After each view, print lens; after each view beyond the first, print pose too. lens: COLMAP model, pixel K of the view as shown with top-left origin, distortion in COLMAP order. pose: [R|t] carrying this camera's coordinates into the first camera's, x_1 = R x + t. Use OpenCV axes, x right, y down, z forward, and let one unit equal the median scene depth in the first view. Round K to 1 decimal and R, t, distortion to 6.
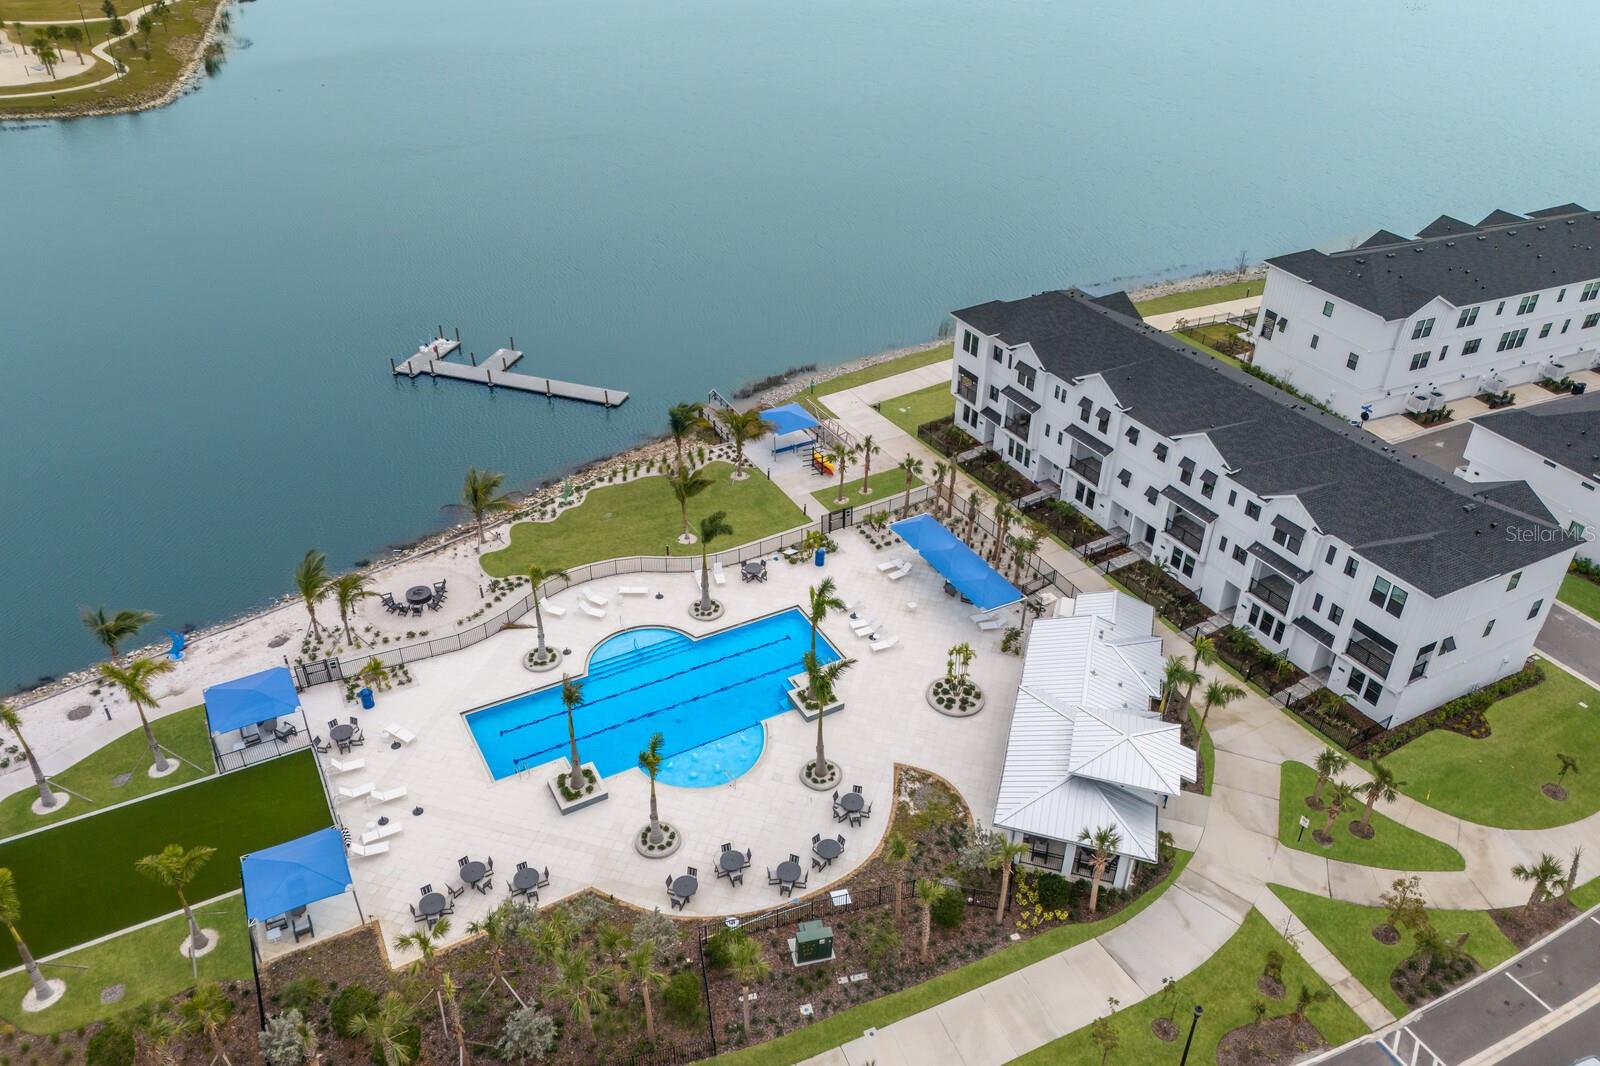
lens RADIAL K [[1163.6, 0, 795.4], [0, 1163.6, 522.7], [0, 0, 1]] dist [0.096359, -0.080139]
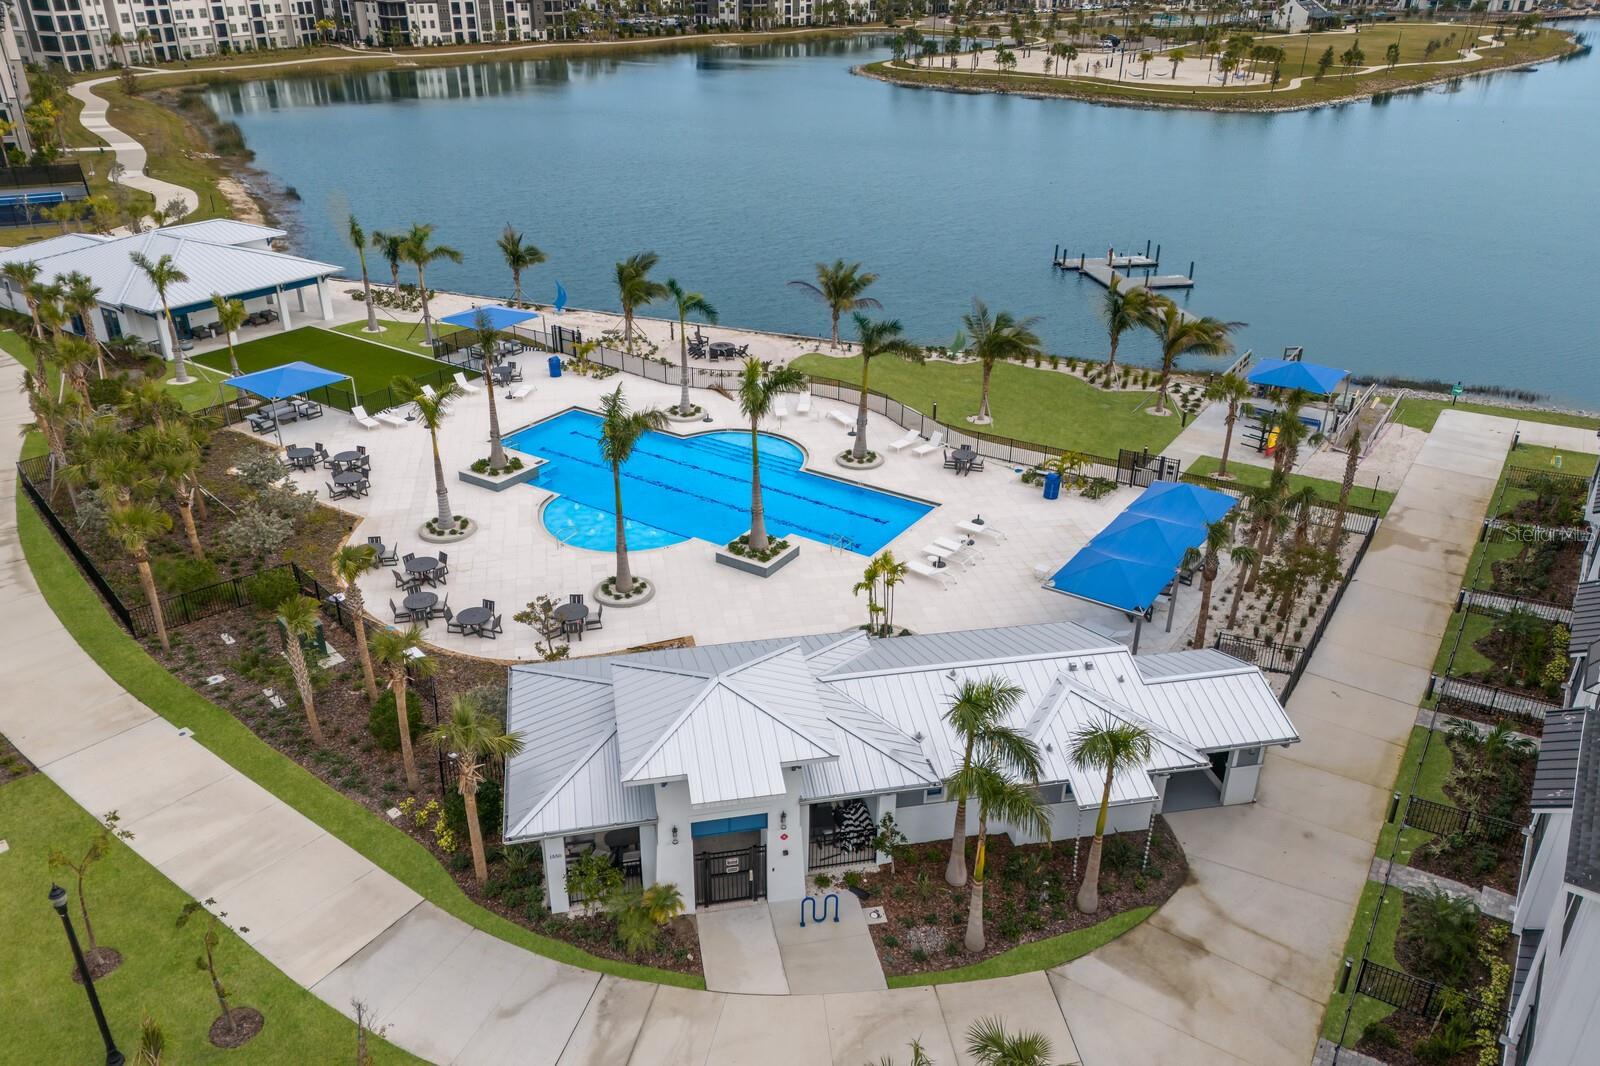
lens RADIAL K [[1163.6, 0, 795.4], [0, 1163.6, 522.7], [0, 0, 1]] dist [0.096359, -0.080139]
pose [[0.456370, 0.364468, -0.811720, 0.526133], [-0.475201, 0.871102, 0.123961, 0.036327], [0.752270, 0.329158, 0.570740, 0.558845]]
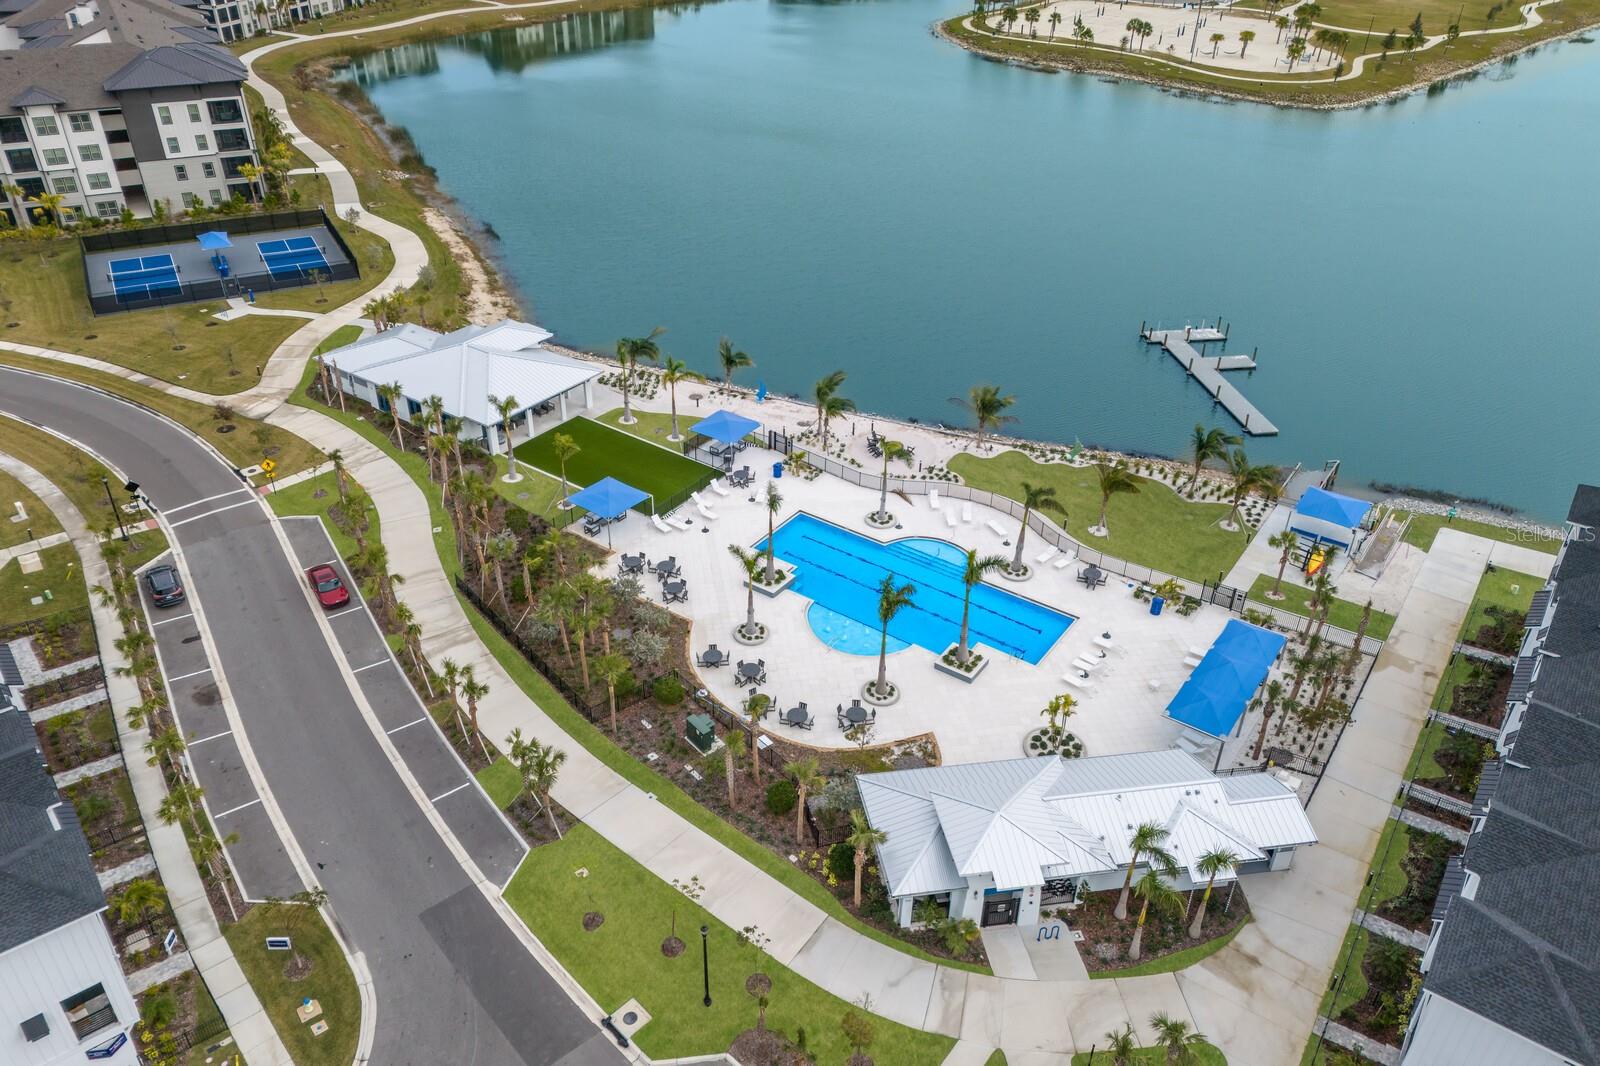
lens RADIAL K [[1178.2, 0, 786.7], [0, 1178.2, 504.7], [0, 0, 1]] dist [0.088932, -0.066815]
pose [[0.428823, 0.458940, -0.778129, 0.641329], [-0.489825, 0.841860, 0.226589, -0.116639], [0.759067, 0.283981, 0.585809, 0.202079]]
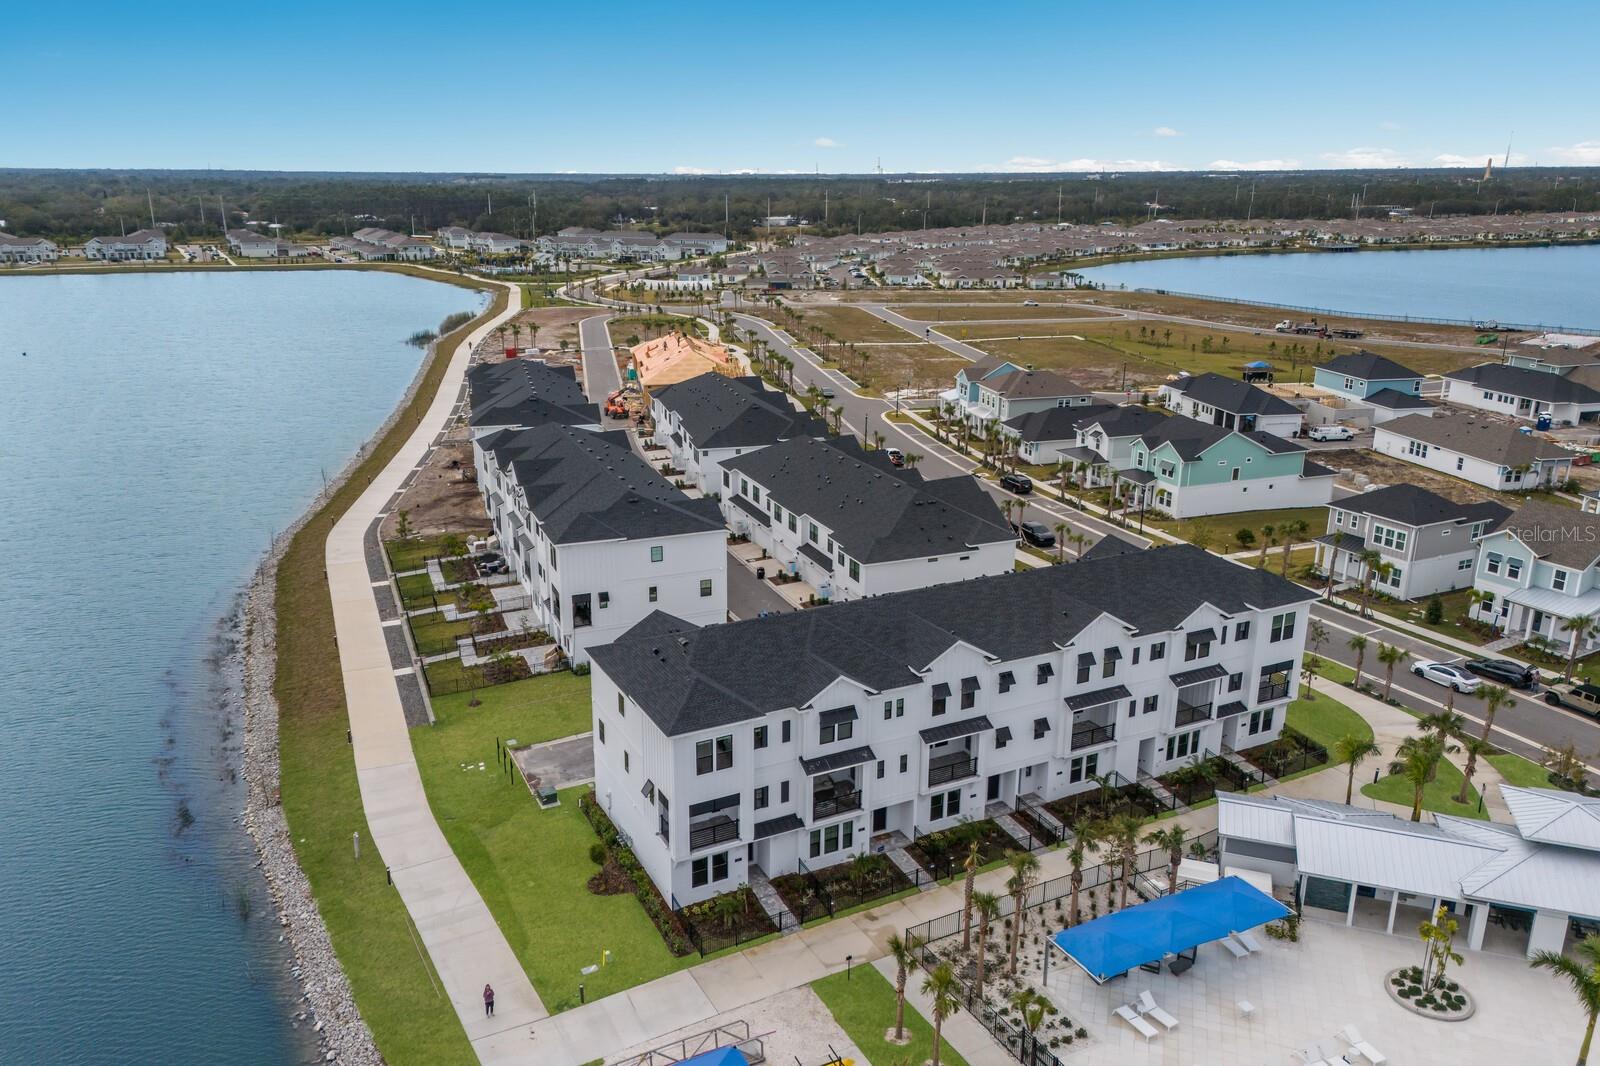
lens RADIAL K [[1178.2, 0, 786.7], [0, 1178.2, 504.7], [0, 0, 1]] dist [0.088932, -0.066815]
pose [[0.043196, -0.287589, 0.956779, -0.487549], [0.538293, 0.813478, 0.220213, -0.455966], [-0.841650, 0.505515, 0.189946, 0.953545]]
